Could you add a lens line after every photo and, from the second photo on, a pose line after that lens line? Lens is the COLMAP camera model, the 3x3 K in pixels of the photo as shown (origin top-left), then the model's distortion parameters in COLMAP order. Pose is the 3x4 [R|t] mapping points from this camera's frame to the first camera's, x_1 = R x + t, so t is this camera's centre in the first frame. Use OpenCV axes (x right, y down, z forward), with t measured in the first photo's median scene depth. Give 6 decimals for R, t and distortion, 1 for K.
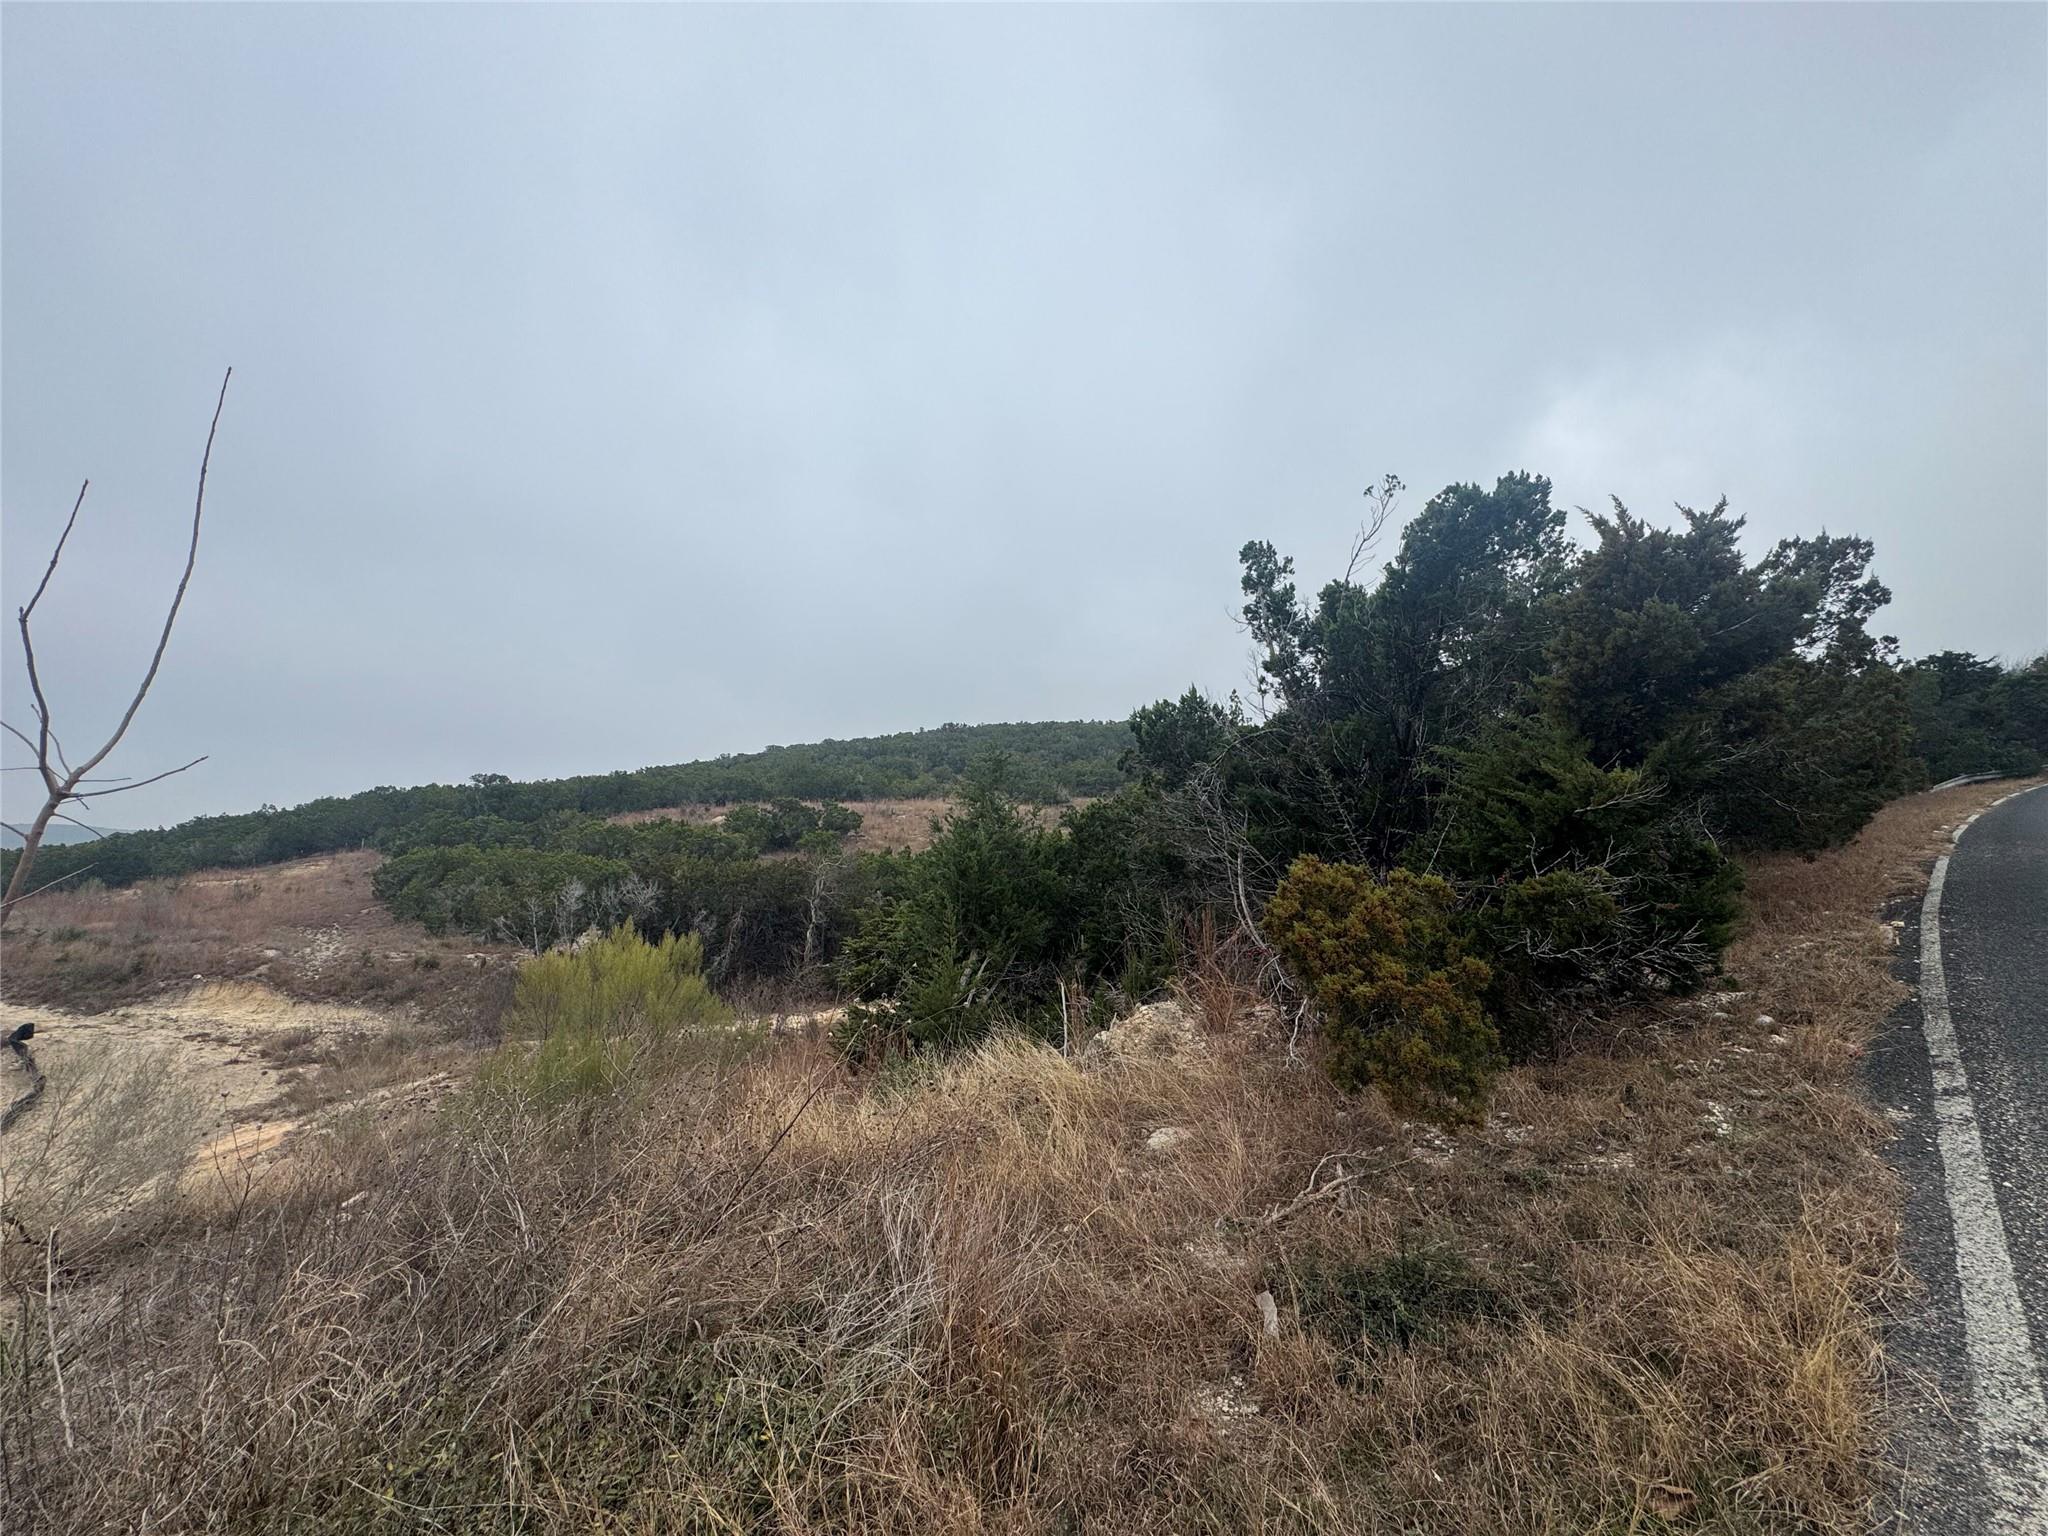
lens RADIAL K [[815.5, 0, 1027.5], [0, 815.5, 767.1], [0, 0, 1]] dist [-0.006354, 0.002038]
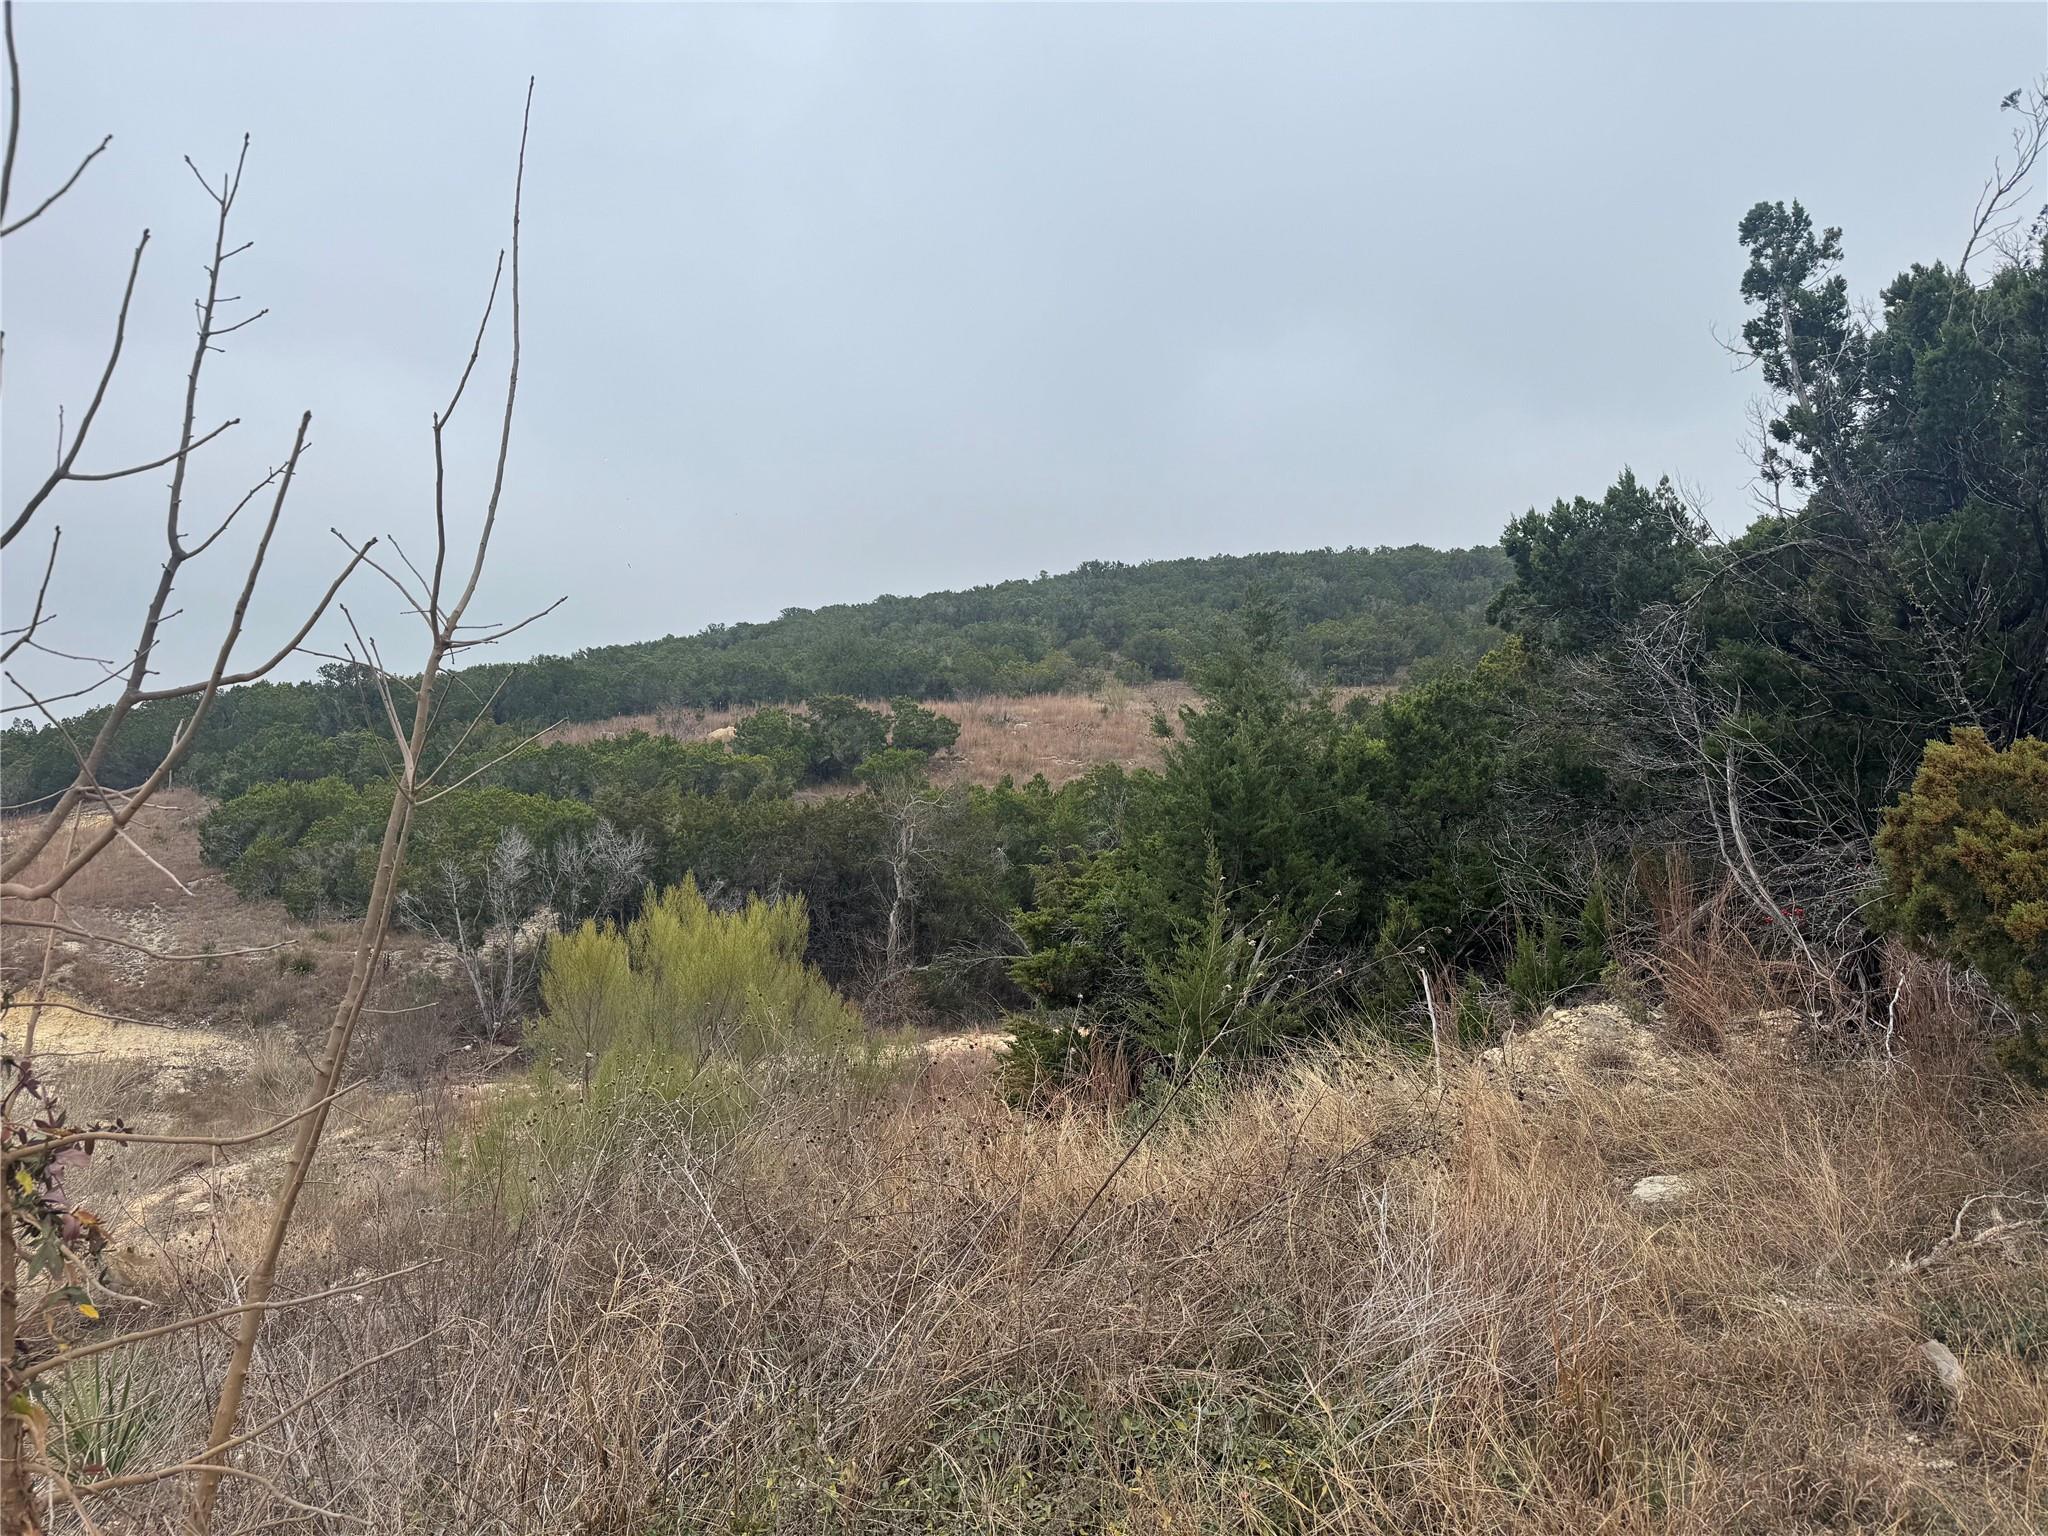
lens RADIAL K [[1423.8, 0, 1034.3], [0, 1423.8, 772.7], [0, 0, 1]] dist [0.089049, -0.117324]
pose [[0.990964, -0.008834, -0.133837, -0.021551], [0.021318, 0.995518, 0.092134, 0.002312], [0.132423, -0.094154, 0.986711, -0.019760]]
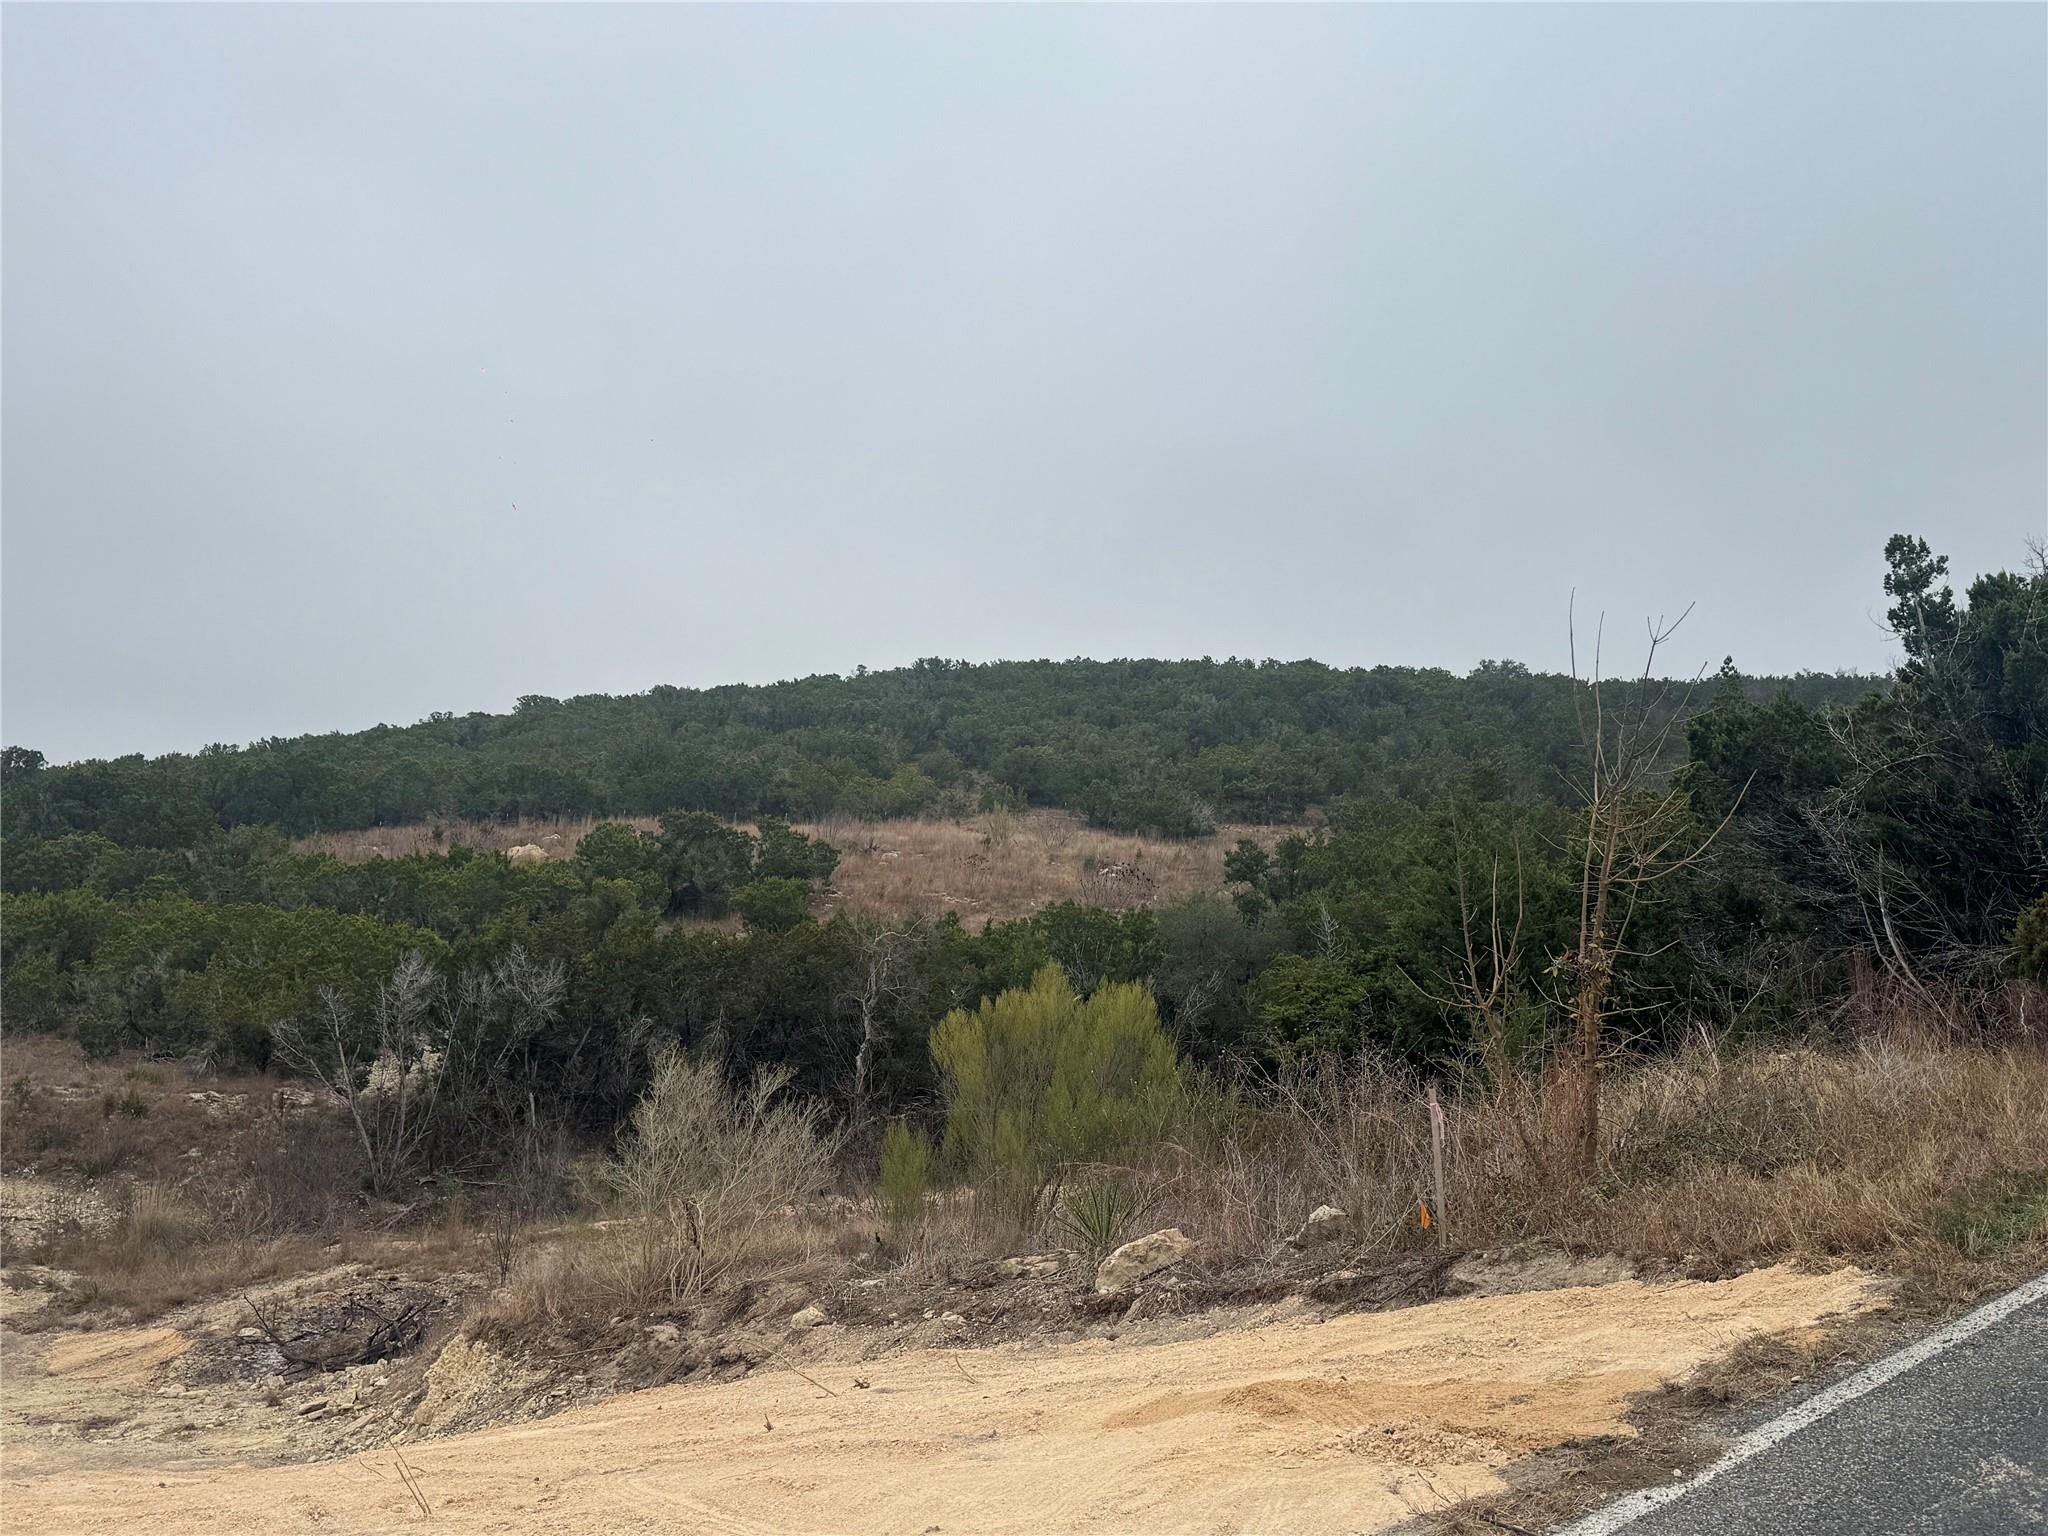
lens RADIAL K [[1828.3, 0, 1035.8], [0, 1828.3, 777.2], [0, 0, 1]] dist [0.137865, -0.268306]
pose [[0.999727, 0.023004, -0.004087, -0.150248], [-0.022949, 0.999651, 0.013105, -0.005558], [0.004387, -0.013008, 0.999906, -0.236119]]
